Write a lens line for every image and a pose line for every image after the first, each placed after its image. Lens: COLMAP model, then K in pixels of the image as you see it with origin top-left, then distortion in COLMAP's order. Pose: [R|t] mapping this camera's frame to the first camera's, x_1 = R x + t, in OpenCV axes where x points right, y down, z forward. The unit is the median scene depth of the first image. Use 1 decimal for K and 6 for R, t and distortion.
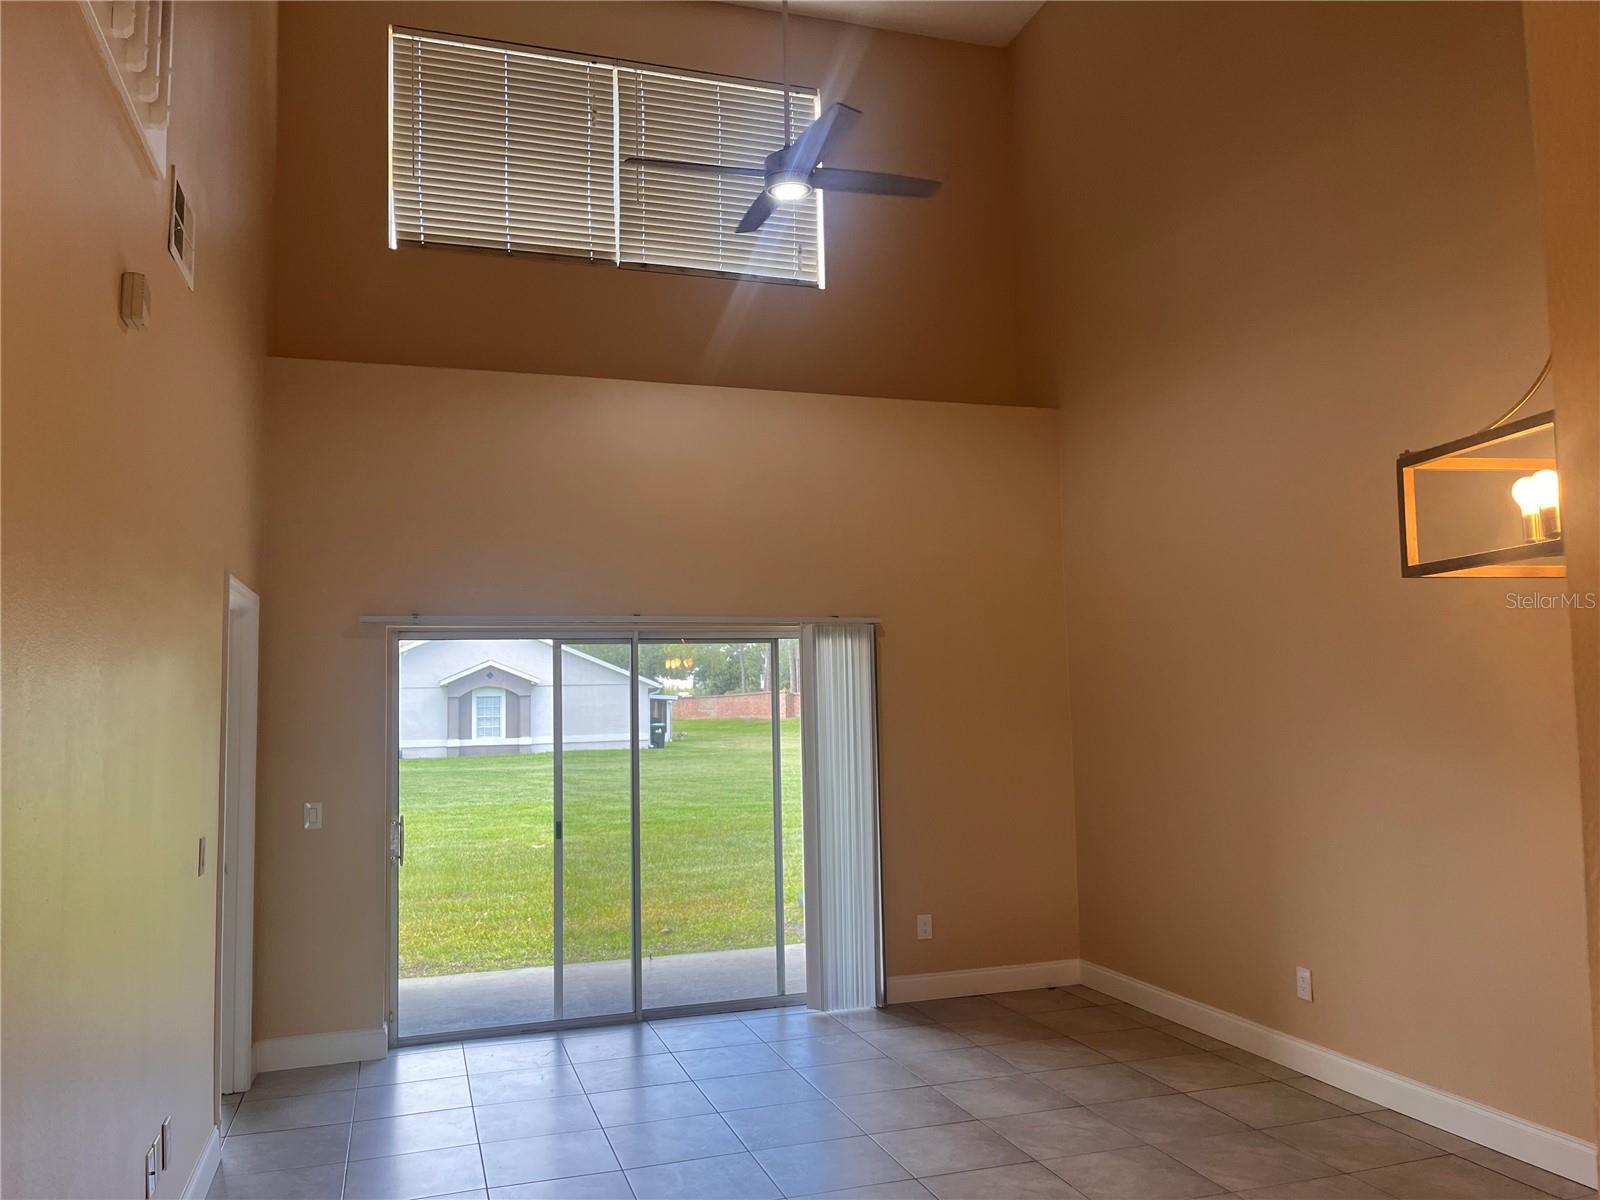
lens RADIAL K [[1211.4, 0, 810.5], [0, 1211.4, 613.6], [0, 0, 1]] dist [0.049060, -0.059575]
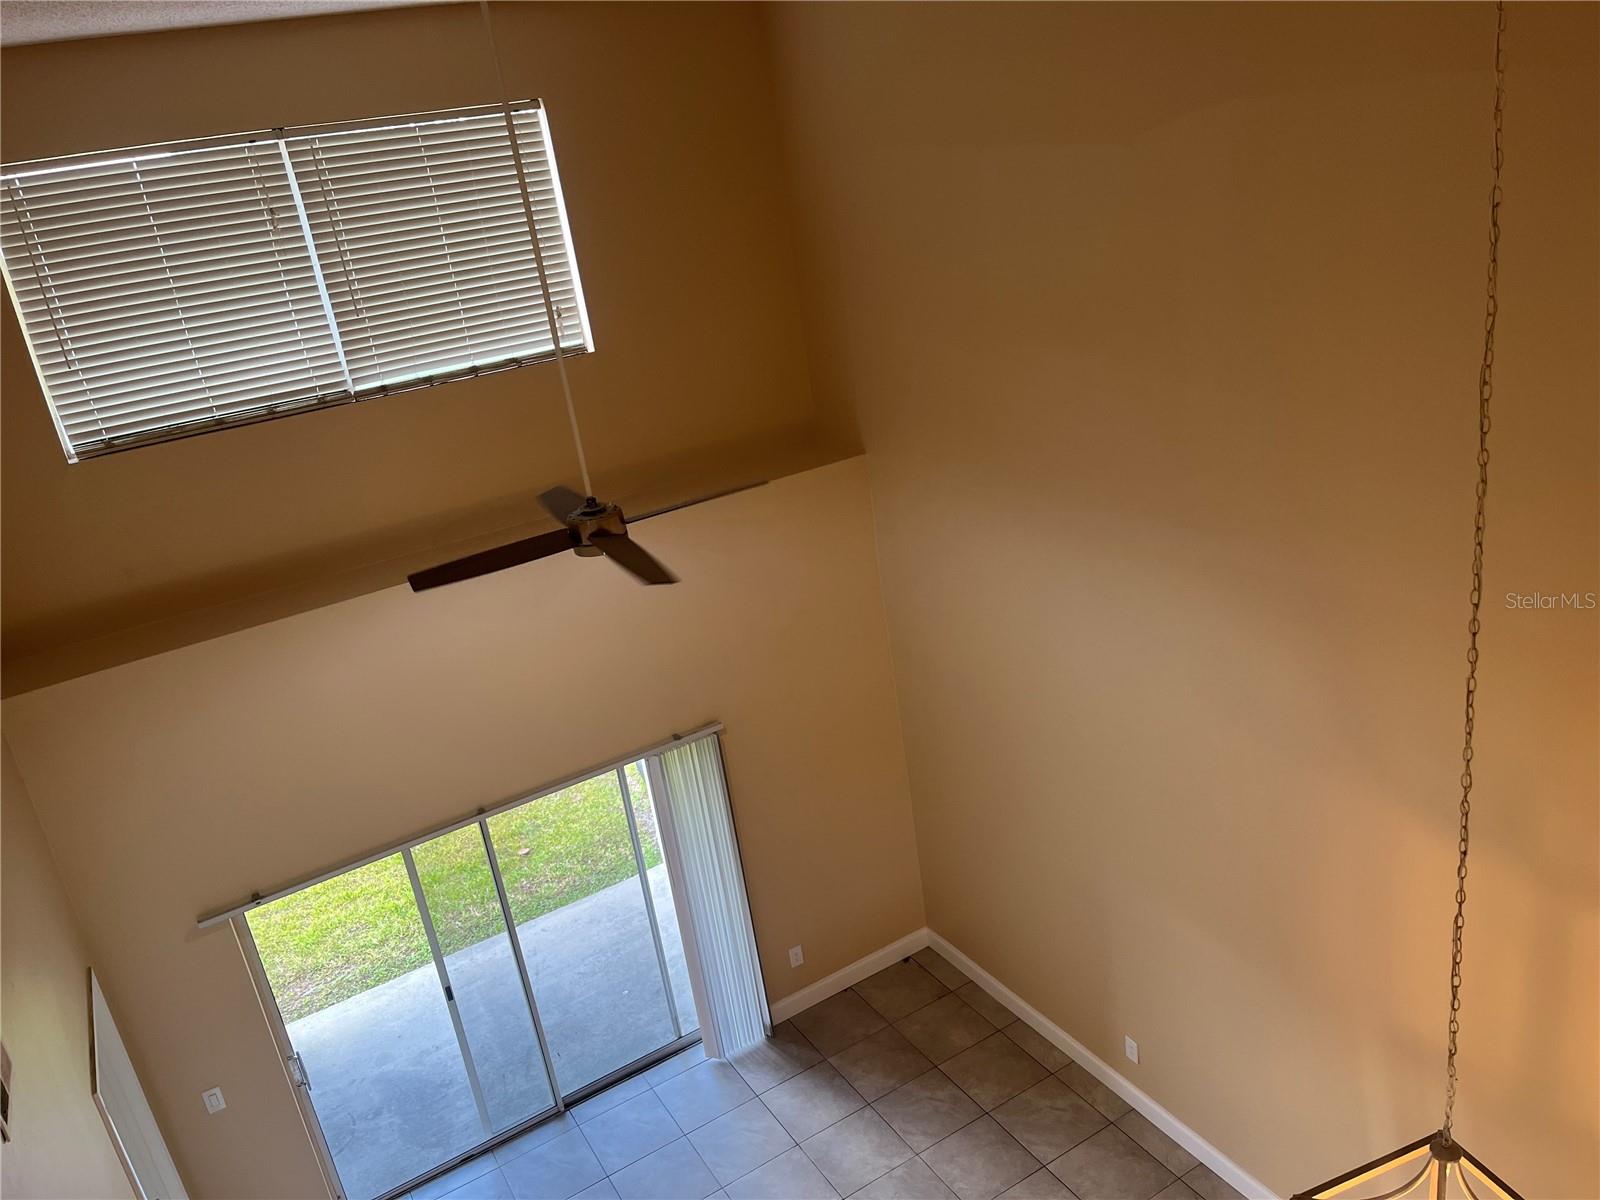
lens RADIAL K [[1211.4, 0, 803.5], [0, 1211.4, 610.4], [0, 0, 1]] dist [0.049060, -0.059575]
pose [[0.969442, -0.185949, 0.160018, -0.019164], [0.105707, 0.905246, 0.411529, -0.496347], [-0.221379, -0.382038, 0.897239, 0.121412]]
